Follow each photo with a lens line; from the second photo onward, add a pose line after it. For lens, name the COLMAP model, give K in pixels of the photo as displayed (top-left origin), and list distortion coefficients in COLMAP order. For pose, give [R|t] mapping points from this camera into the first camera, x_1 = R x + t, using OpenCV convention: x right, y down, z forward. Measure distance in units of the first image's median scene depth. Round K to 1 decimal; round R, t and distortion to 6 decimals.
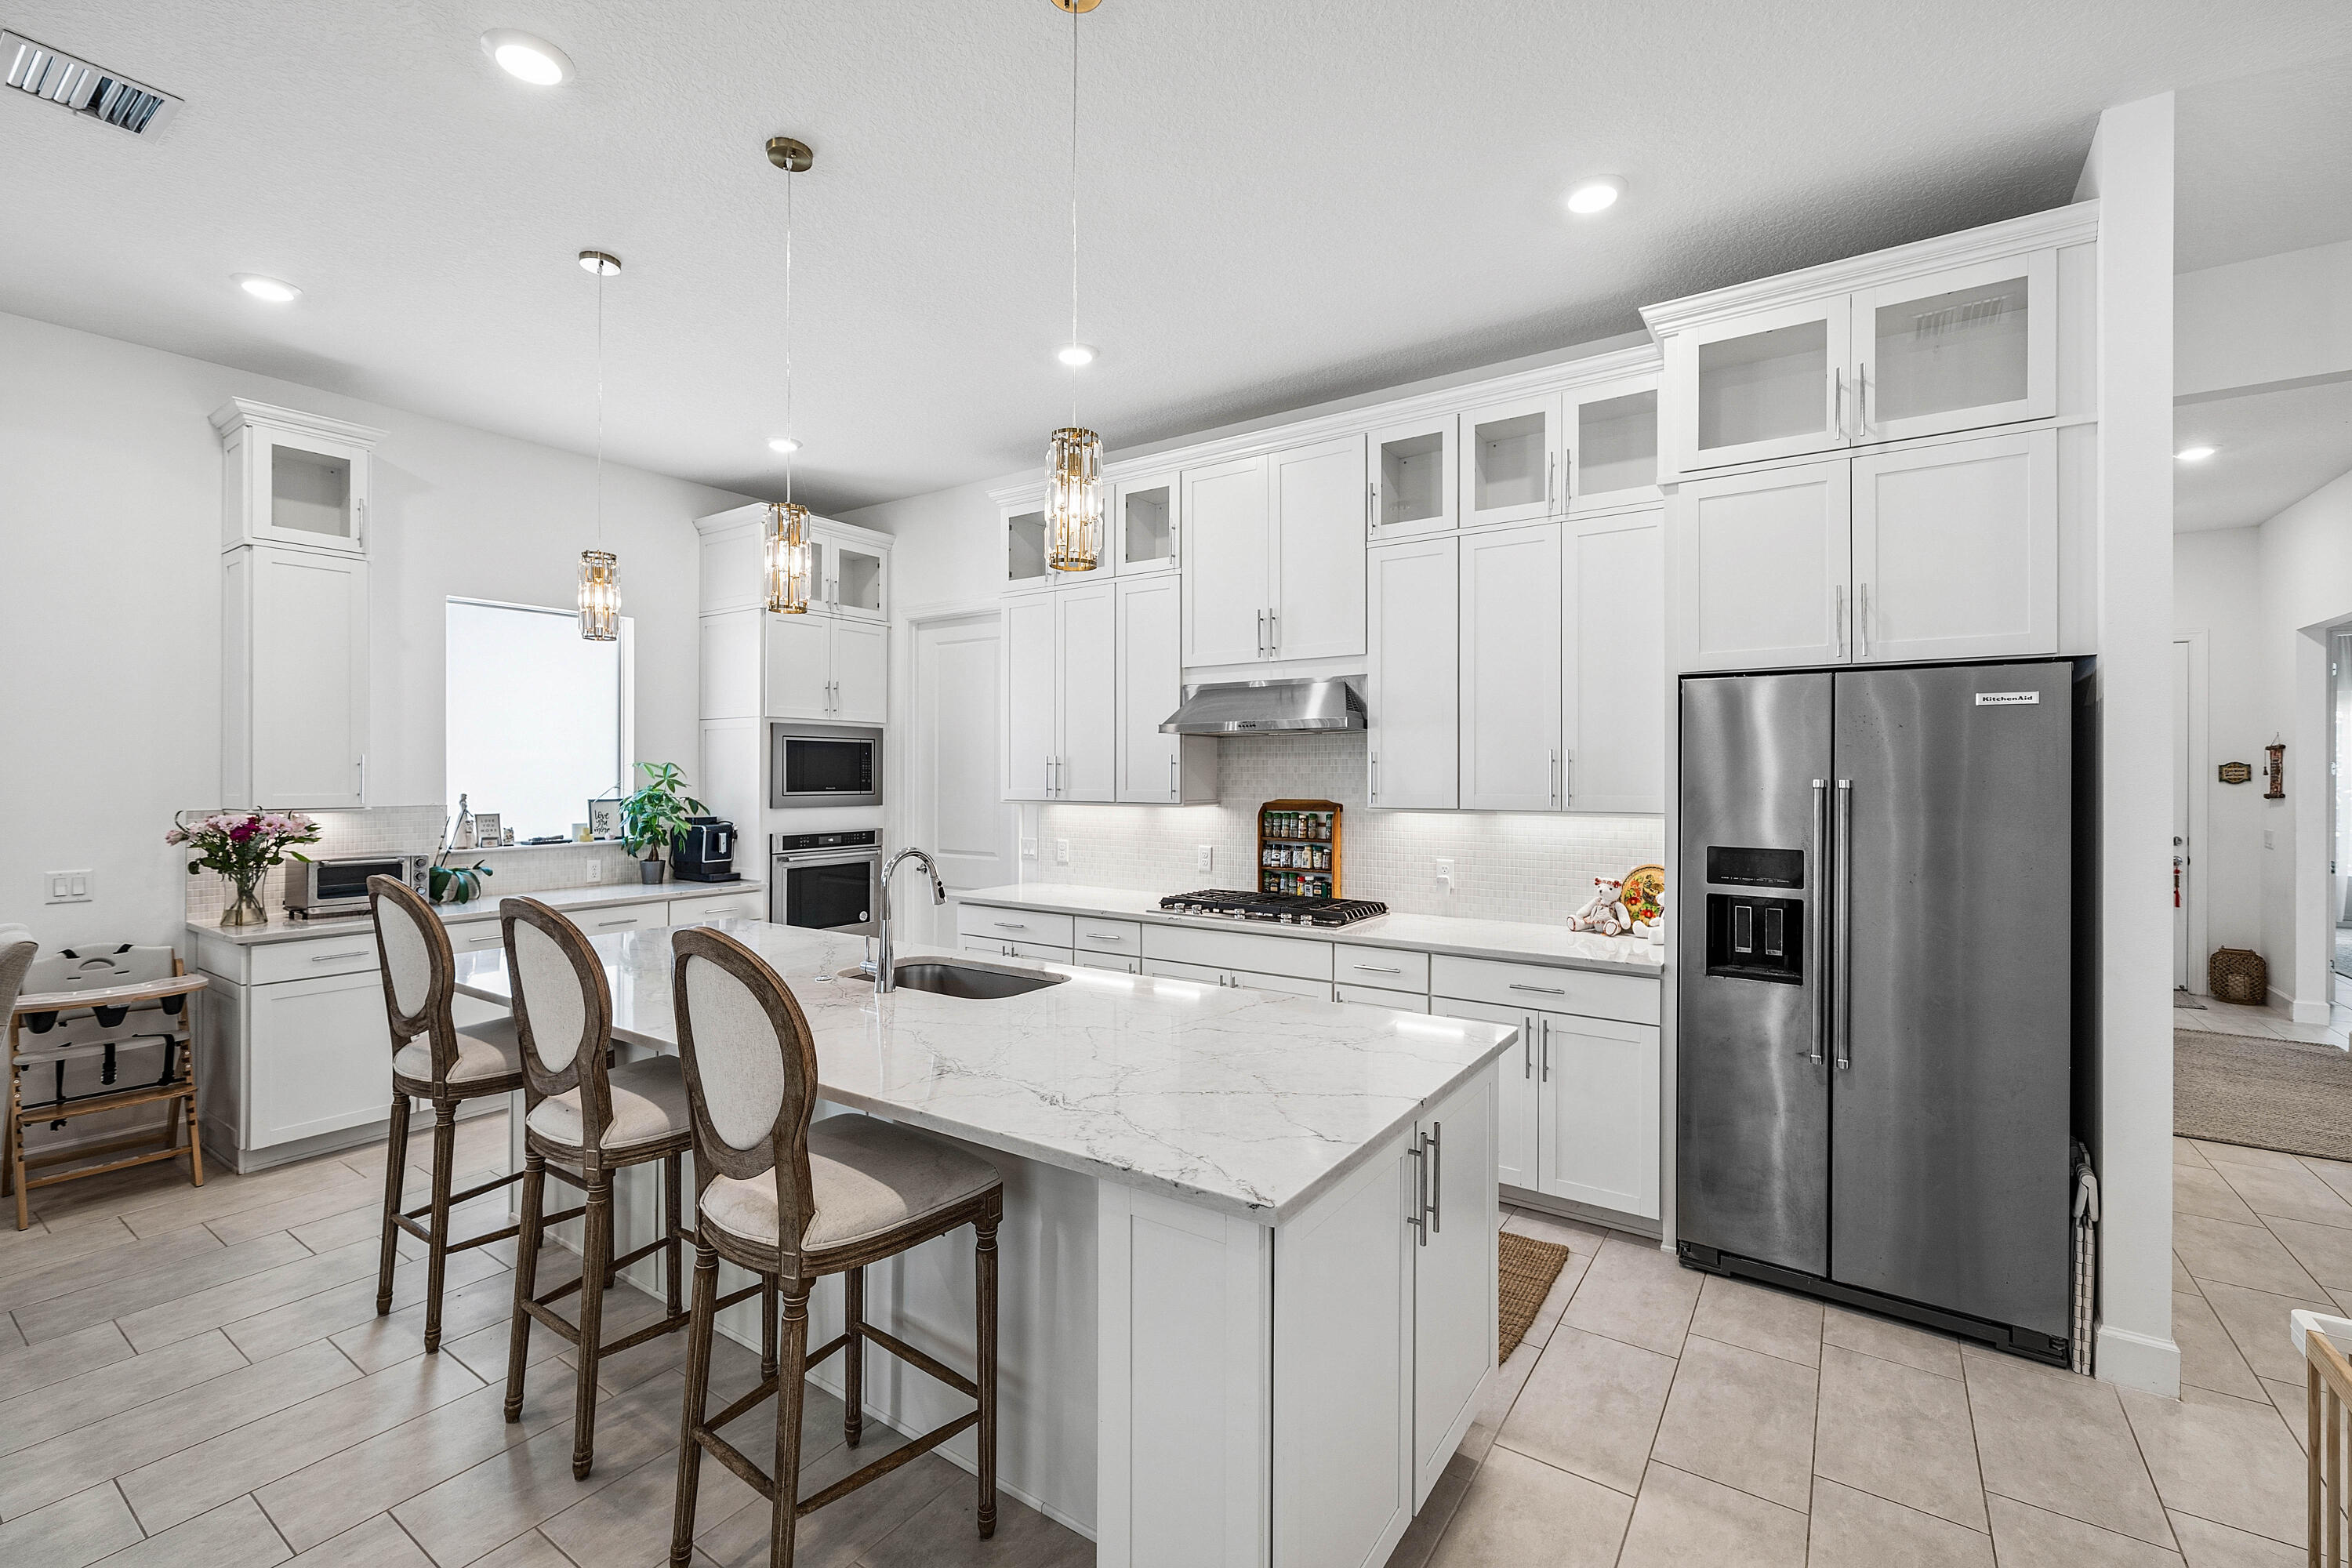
lens RADIAL K [[1006.0, 0, 1159.1], [0, 1006.0, 779.4], [0, 0, 1]] dist [-0.002461, -0.000060]
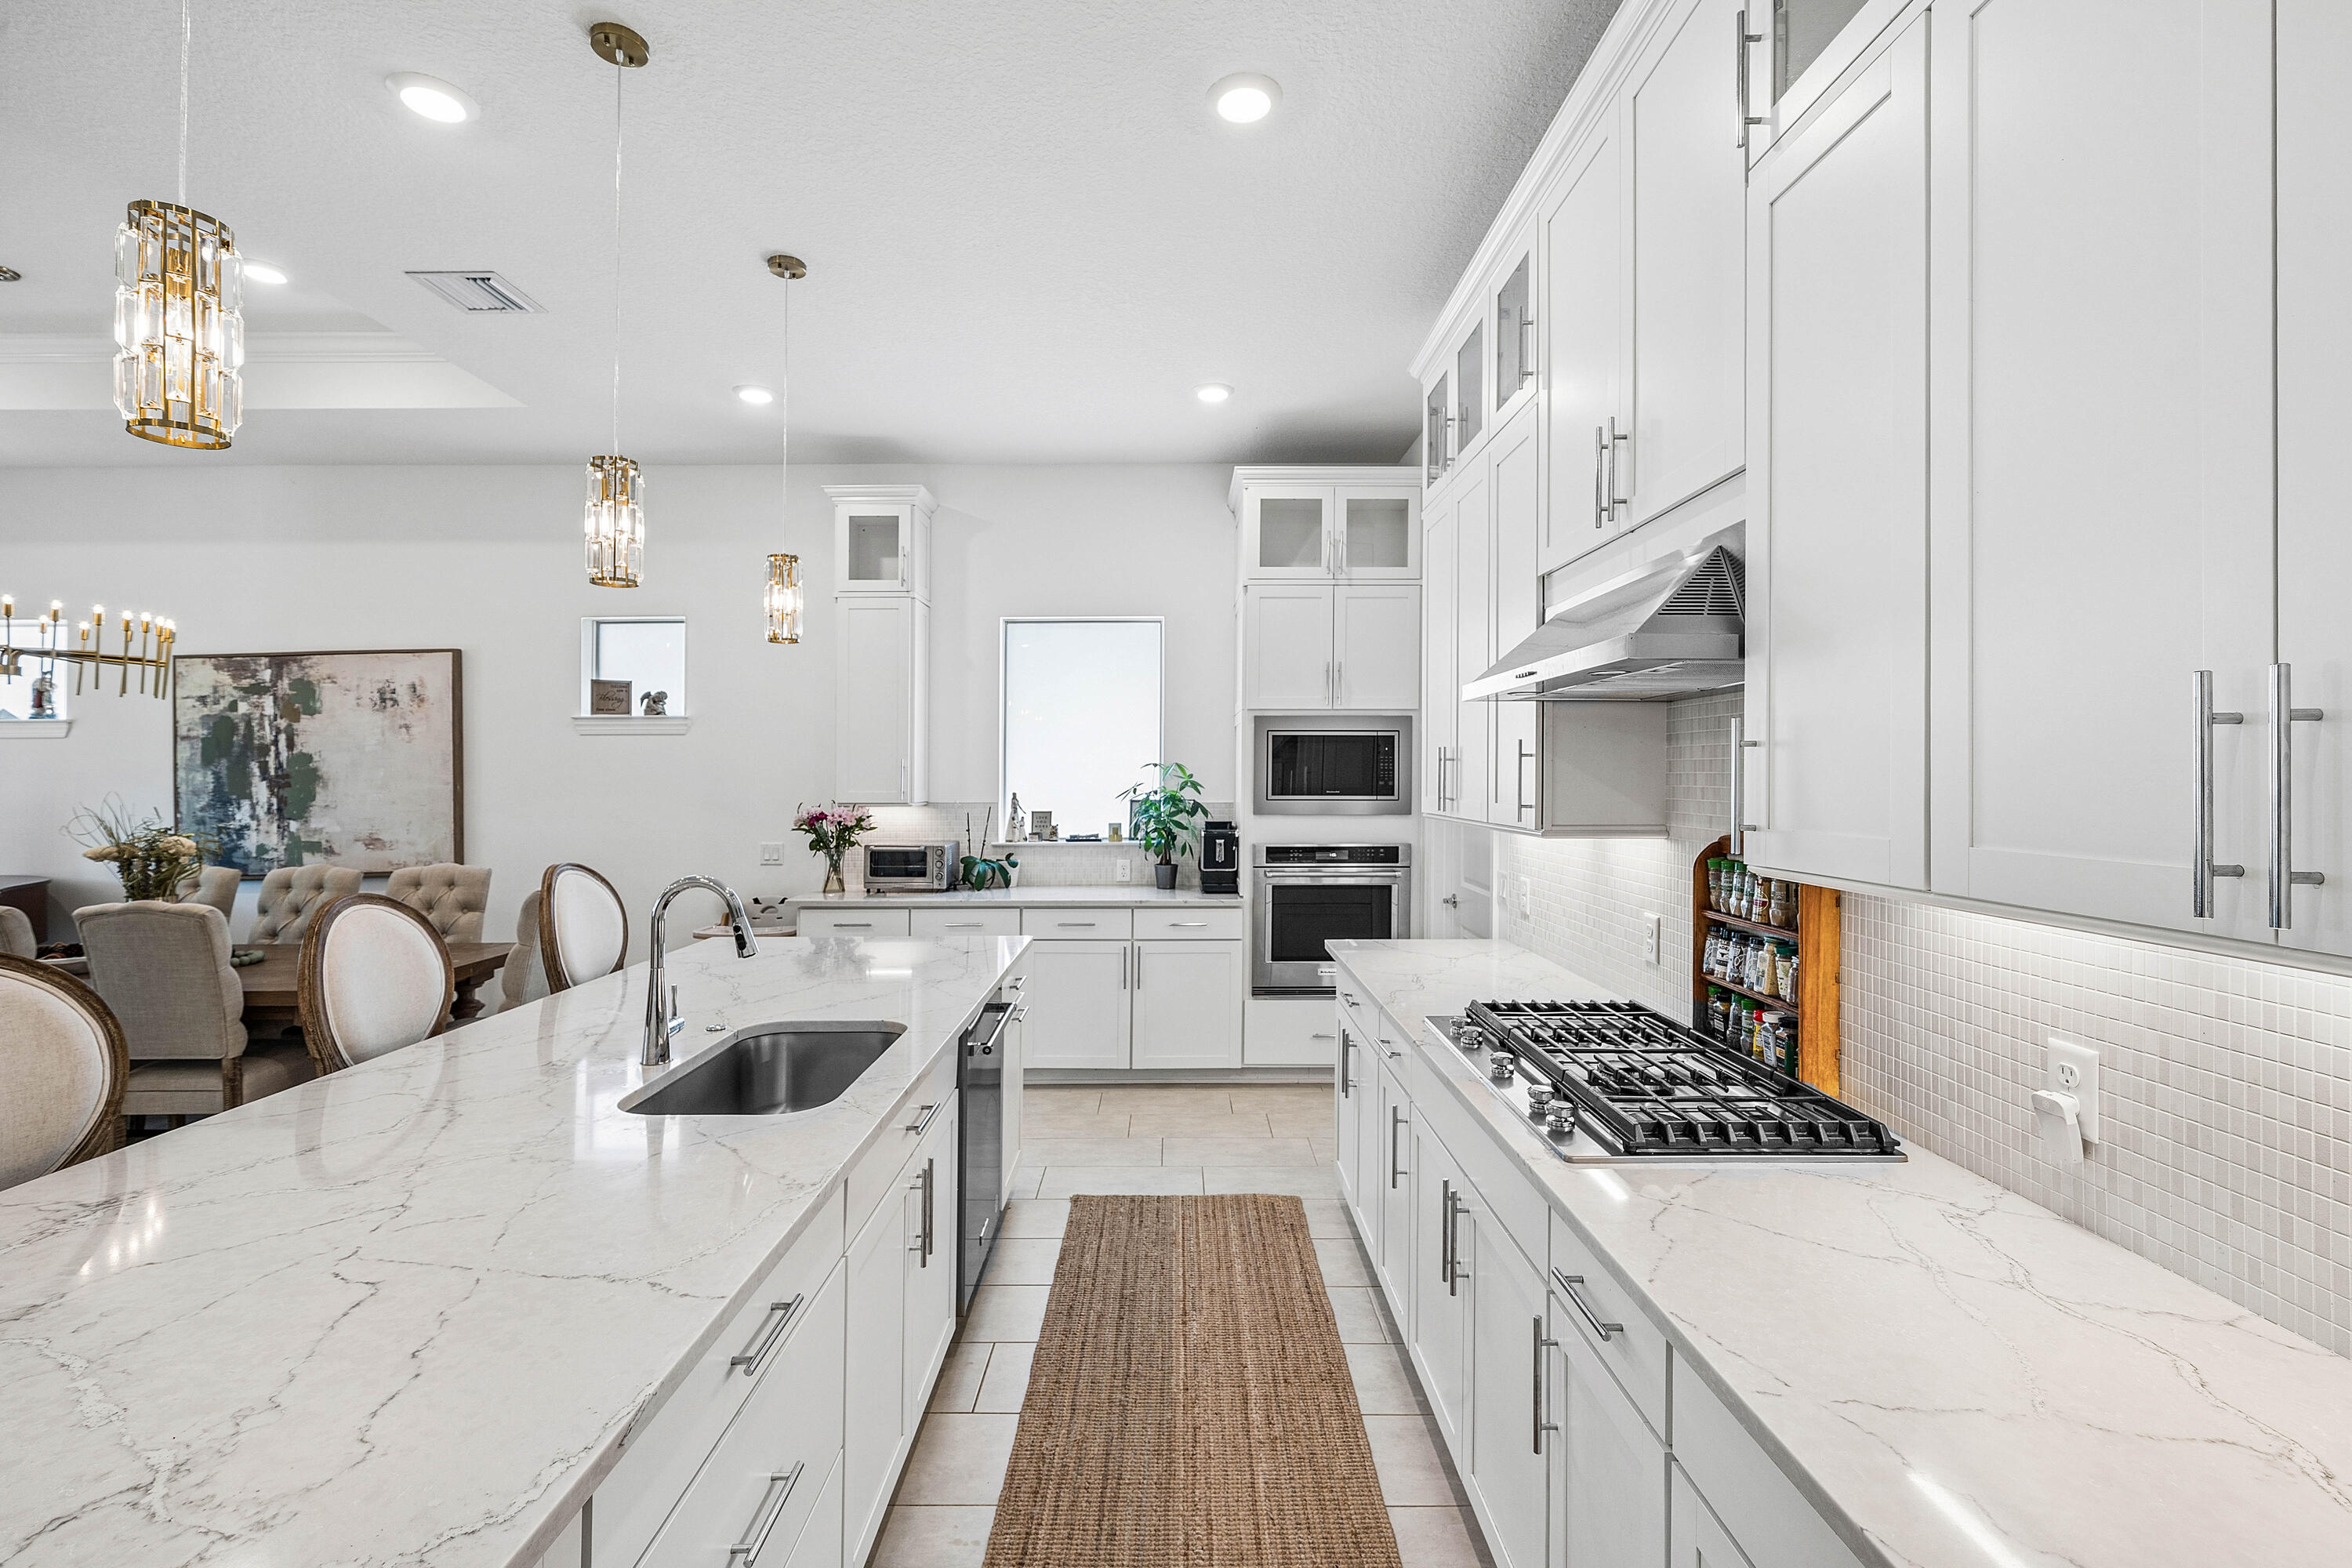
lens RADIAL K [[1006.0, 0, 1173.1], [0, 1006.0, 774.0], [0, 0, 1]] dist [-0.002461, -0.000060]
pose [[0.571763, -0.000979, -0.820419, 0.314366], [-0.001975, 0.999995, -0.002570, -0.004110], [0.820417, 0.003089, 0.571758, 0.480872]]
